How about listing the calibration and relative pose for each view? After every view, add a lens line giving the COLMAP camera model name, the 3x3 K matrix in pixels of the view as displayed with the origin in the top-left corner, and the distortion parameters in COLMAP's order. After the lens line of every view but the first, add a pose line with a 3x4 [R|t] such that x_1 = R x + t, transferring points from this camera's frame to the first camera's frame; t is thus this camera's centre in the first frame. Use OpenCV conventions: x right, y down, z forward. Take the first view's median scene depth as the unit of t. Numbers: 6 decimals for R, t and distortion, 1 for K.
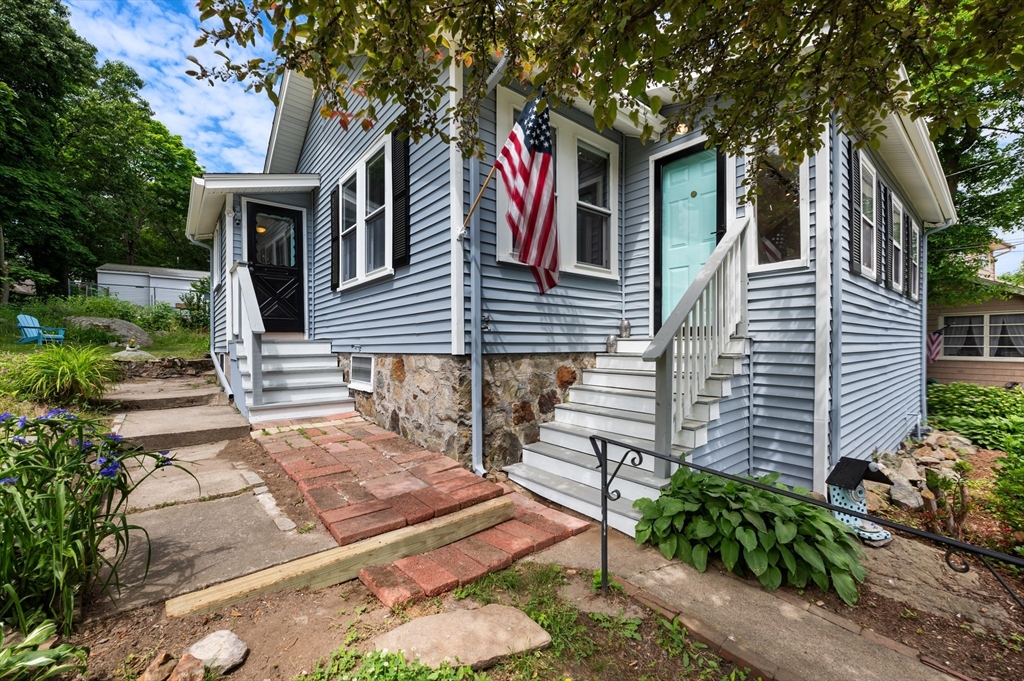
lens RADIAL K [[410.5, 0, 482.7], [0, 410.5, 343.2], [0, 0, 1]] dist [-0.003894, 0.000085]
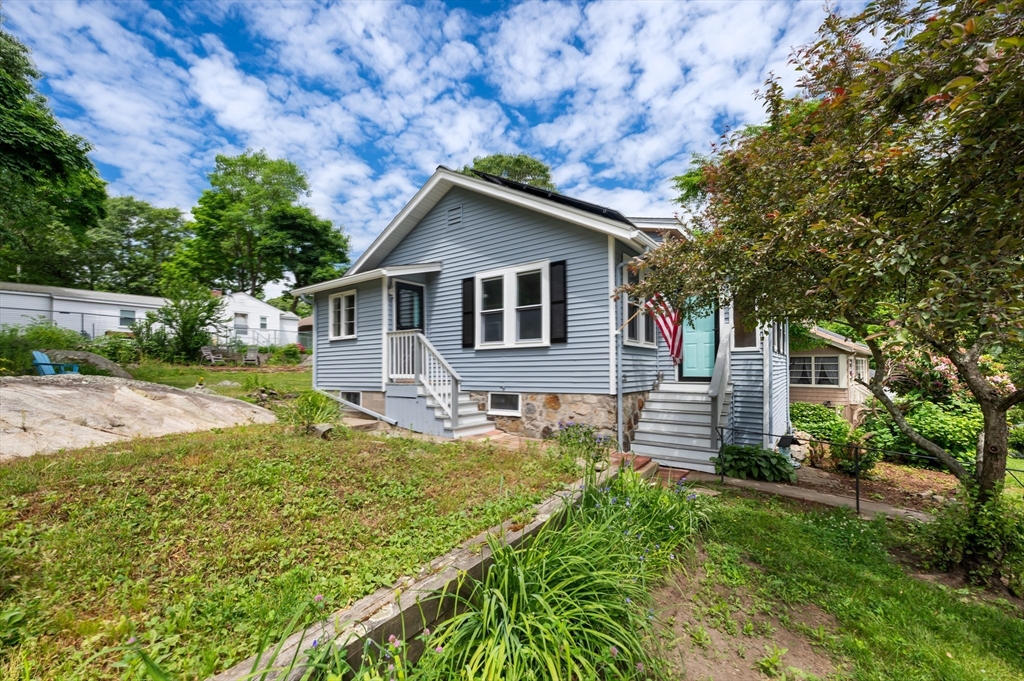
lens RADIAL K [[410.5, 0, 489.9], [0, 410.5, 362.7], [0, 0, 1]] dist [-0.003894, 0.000085]
pose [[0.972807, 0.002435, 0.231603, -0.915467], [0.001485, 0.999859, -0.016751, -0.077334], [-0.231611, 0.016640, 0.972666, -0.646127]]
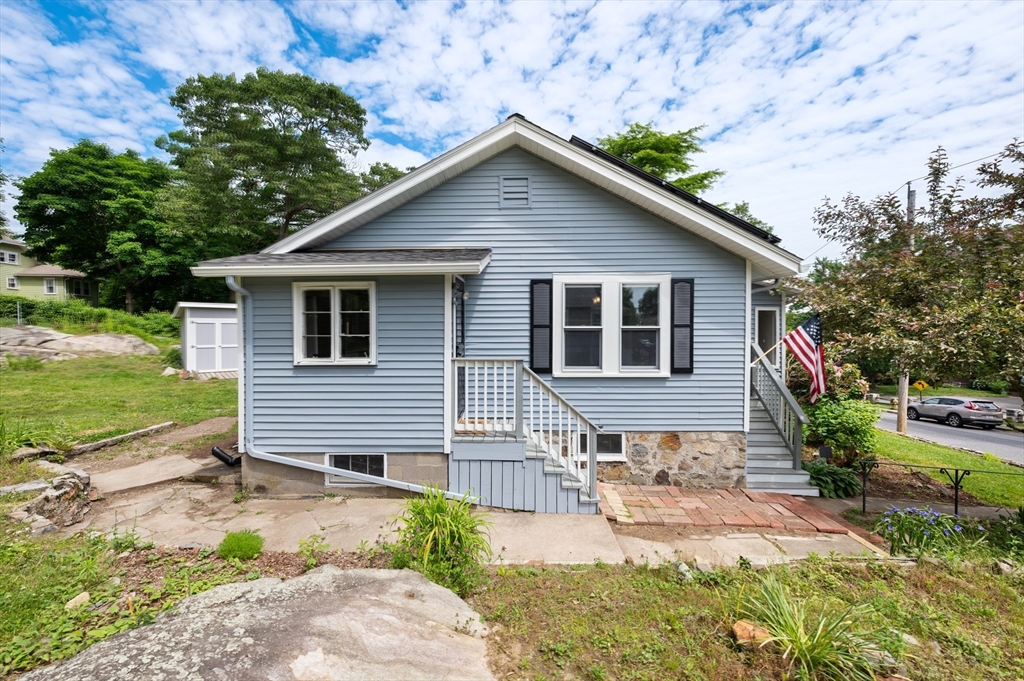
lens RADIAL K [[410.5, 0, 511.6], [0, 410.5, 339.9], [0, 0, 1]] dist [-0.003894, 0.000085]
pose [[0.655873, -0.010135, 0.754803, -1.800834], [-0.000615, 0.999902, 0.013961, -0.343103], [-0.754871, -0.009621, 0.655803, 0.504553]]
